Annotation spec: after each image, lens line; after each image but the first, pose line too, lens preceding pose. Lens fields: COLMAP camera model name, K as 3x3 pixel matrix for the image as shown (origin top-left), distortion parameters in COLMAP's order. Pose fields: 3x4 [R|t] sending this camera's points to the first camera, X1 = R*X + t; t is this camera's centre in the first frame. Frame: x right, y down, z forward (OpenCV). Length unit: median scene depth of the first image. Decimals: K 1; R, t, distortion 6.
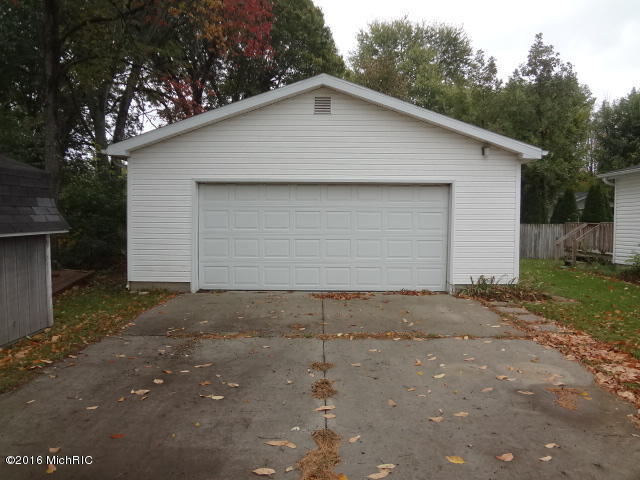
lens RADIAL K [[474.5, 0, 315.2], [0, 474.5, 236.4], [0, 0, 1]] dist [-0.056092, 0.016837]
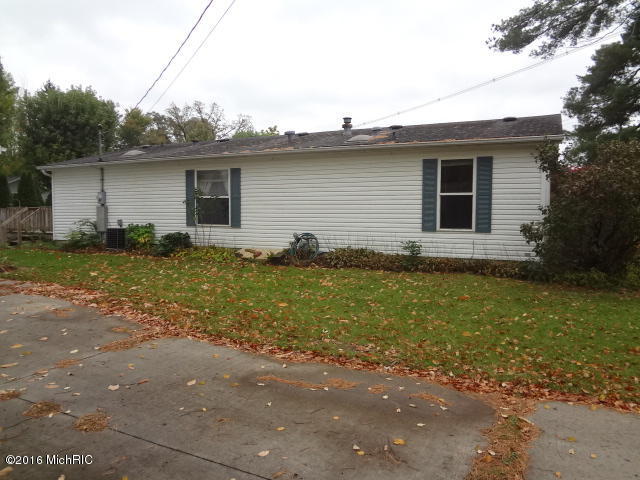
lens RADIAL K [[474.5, 0, 317.9], [0, 474.5, 239.6], [0, 0, 1]] dist [-0.056092, 0.016837]
pose [[0.435721, -0.063812, 0.897817, -0.149864], [0.026742, 0.997961, 0.057951, 0.003579], [-0.899684, -0.001241, 0.436539, -0.153782]]
